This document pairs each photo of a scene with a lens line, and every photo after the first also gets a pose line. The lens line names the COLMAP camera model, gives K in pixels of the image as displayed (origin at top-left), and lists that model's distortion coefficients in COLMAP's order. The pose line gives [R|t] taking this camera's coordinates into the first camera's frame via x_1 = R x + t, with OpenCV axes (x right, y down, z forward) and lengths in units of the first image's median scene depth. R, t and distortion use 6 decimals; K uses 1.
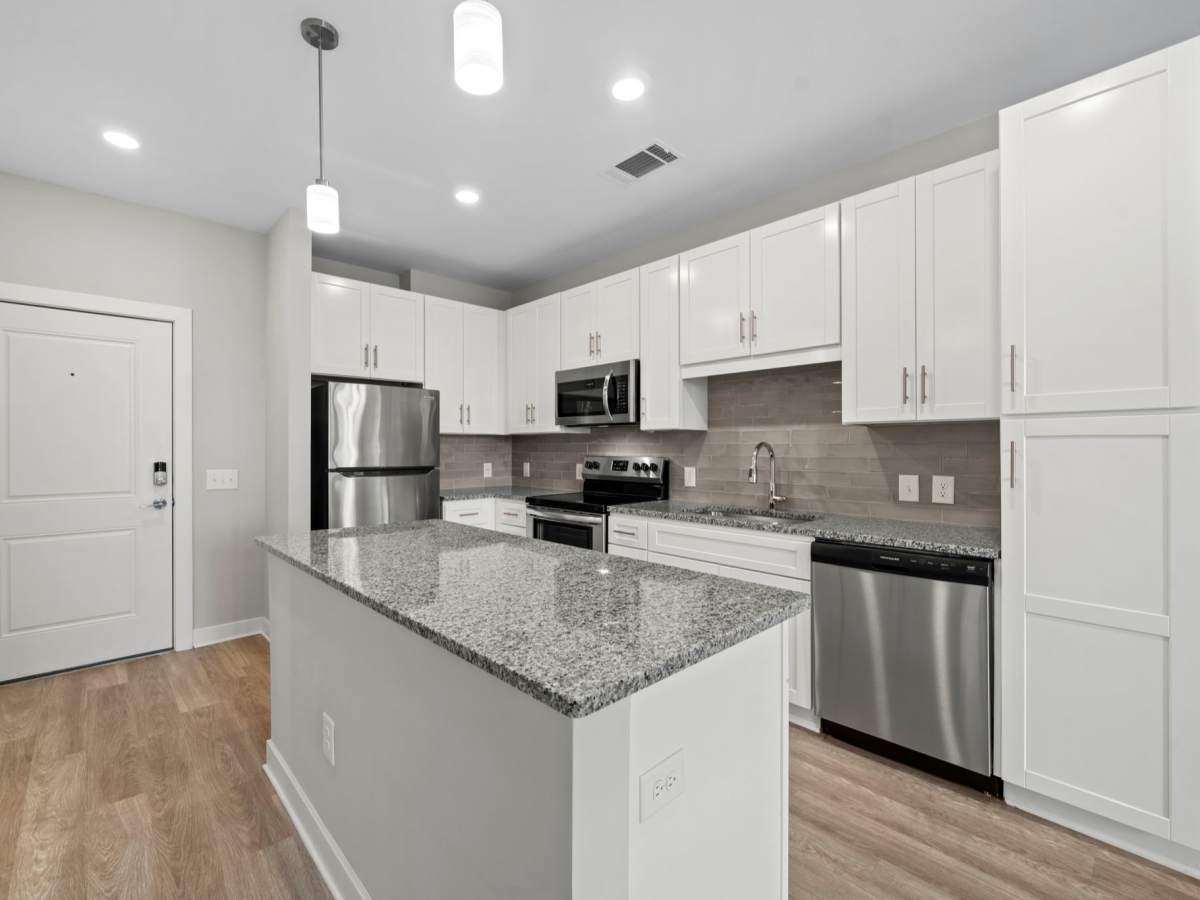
lens RADIAL K [[541.1, 0, 563.2], [0, 541.1, 446.3], [0, 0, 1]] dist [0.002682, -0.000181]
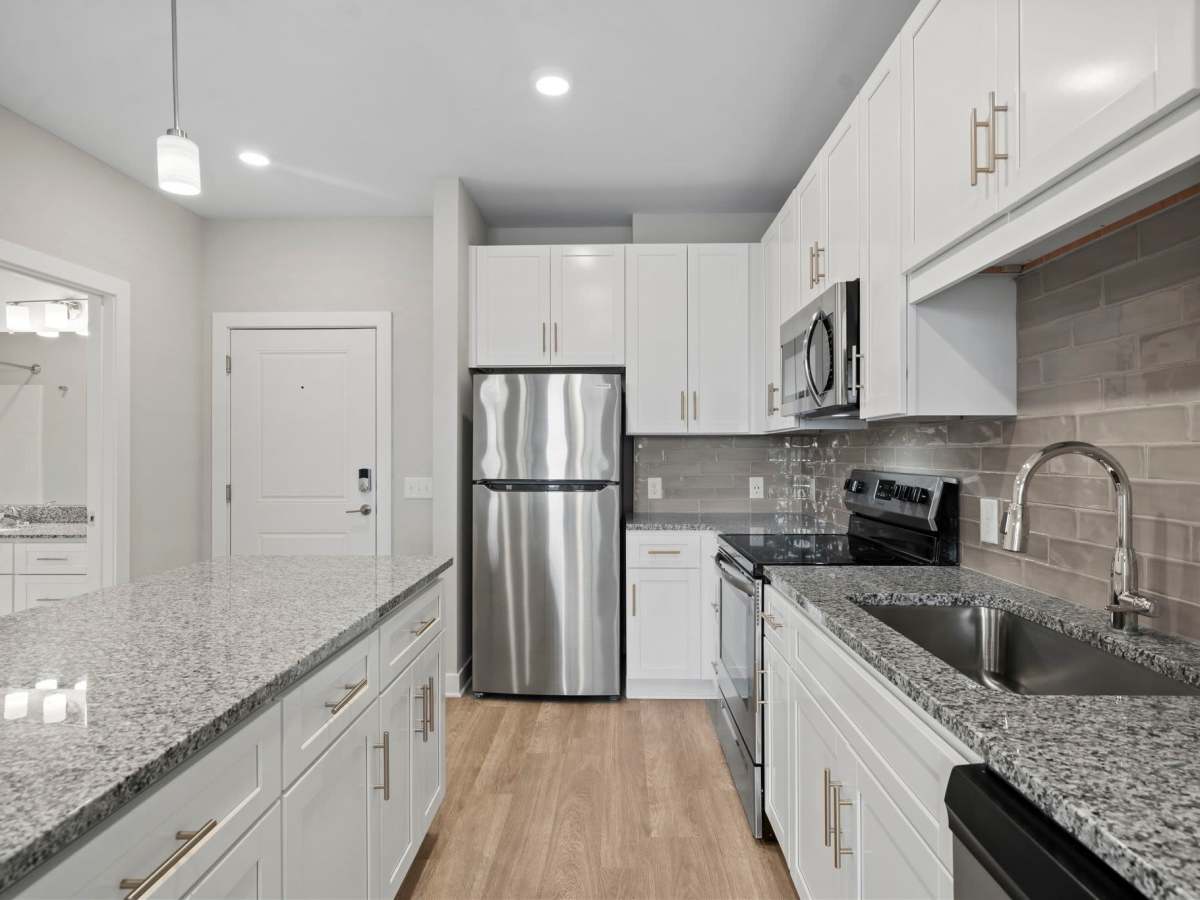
lens RADIAL K [[653.6, 0, 595.0], [0, 653.6, 451.5], [0, 0, 1]] dist [-0.001283, -0.000986]
pose [[0.728107, -0.001610, -0.685461, 0.378151], [0.000638, 0.999998, -0.001671, 0.000000], [0.685463, 0.000779, 0.728107, 0.396346]]
